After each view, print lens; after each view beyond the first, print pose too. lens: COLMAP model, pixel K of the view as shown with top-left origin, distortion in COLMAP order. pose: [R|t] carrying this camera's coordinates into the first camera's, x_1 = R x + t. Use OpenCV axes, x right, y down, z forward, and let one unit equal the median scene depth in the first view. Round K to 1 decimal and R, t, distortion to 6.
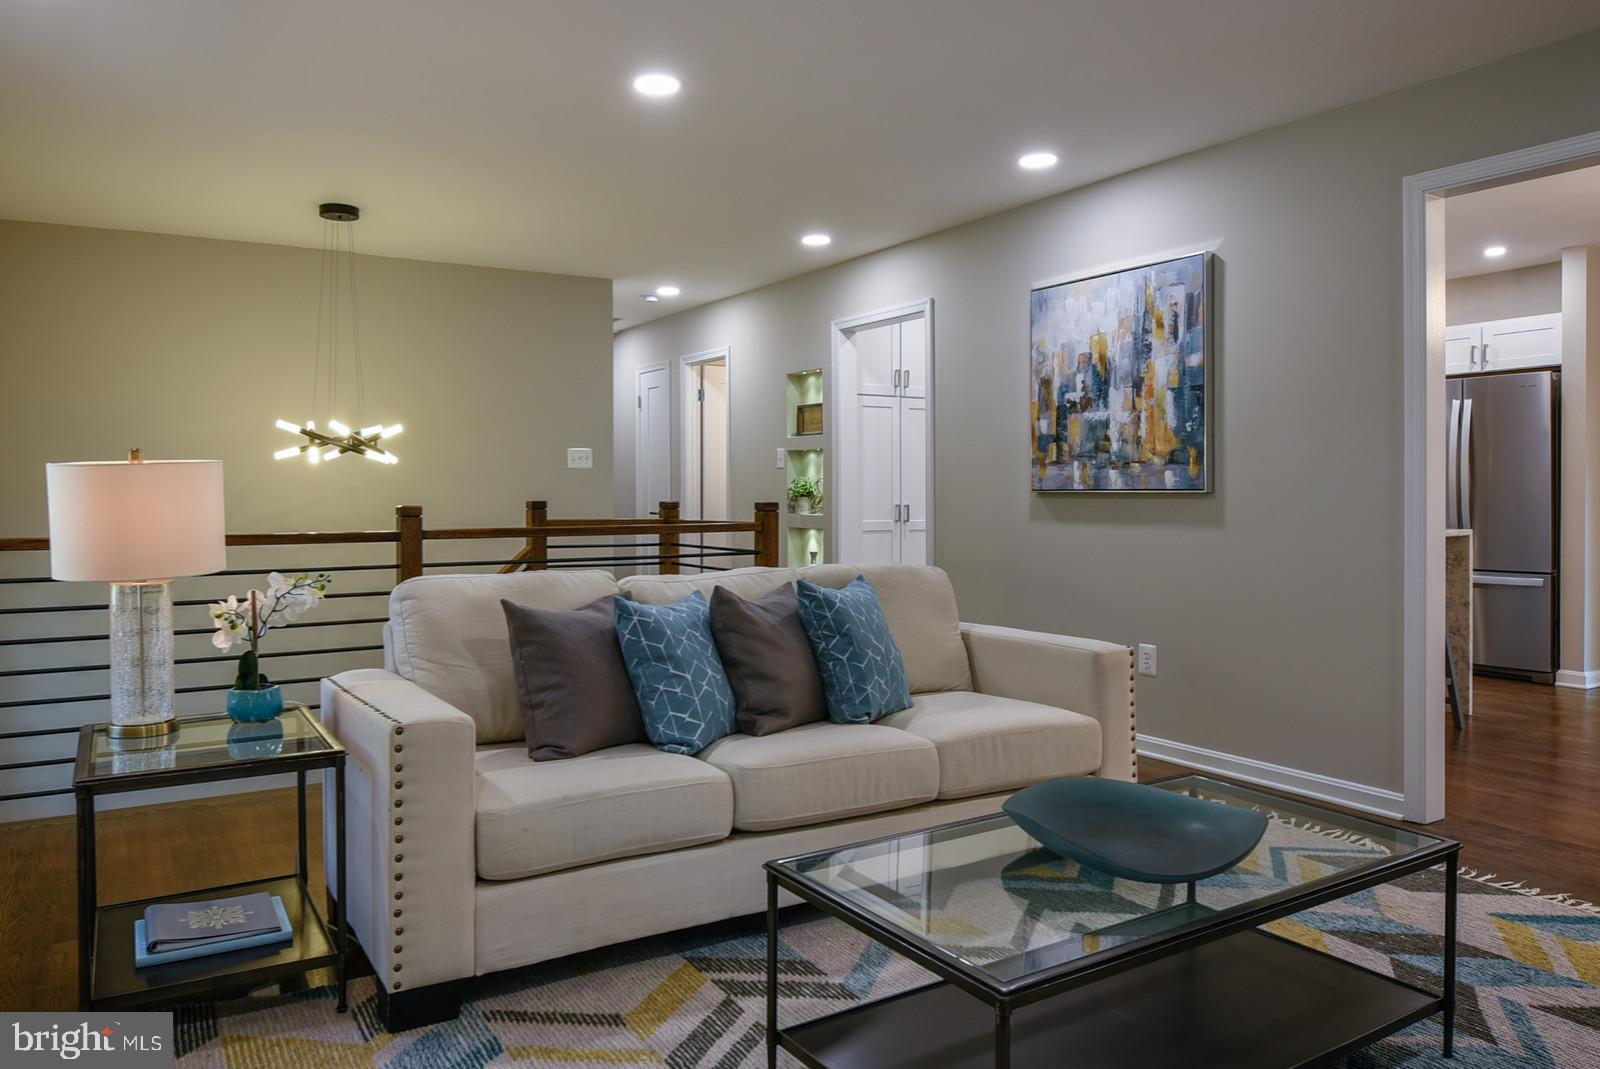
lens RADIAL K [[1057.3, 0, 796.2], [0, 1057.3, 503.7], [0, 0, 1]] dist [-0.024143, -0.000055]
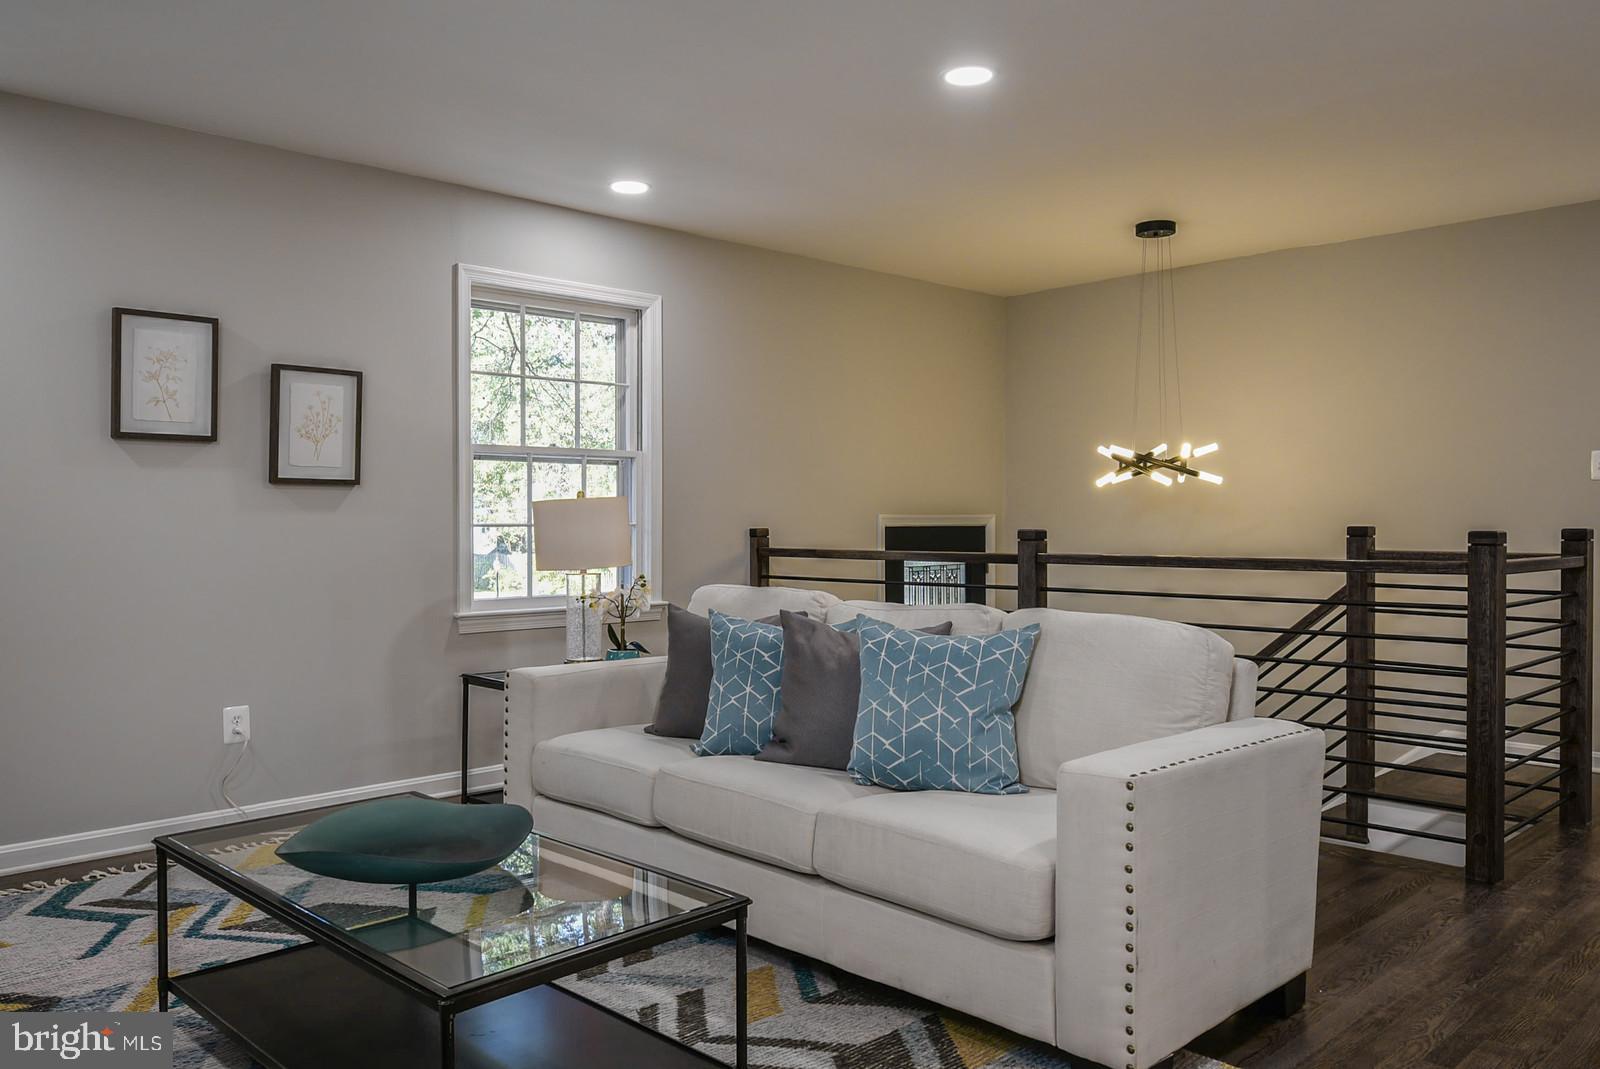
lens RADIAL K [[1246.2, 0, 800.0], [0, 1246.2, 534.5], [0, 0, 1]] dist [-0.000145, -0.000630]
pose [[0.210664, 0.013186, -0.977470, 0.631572], [-0.005061, 0.999910, 0.012398, -0.006493], [0.977546, 0.002335, 0.210711, 0.433809]]
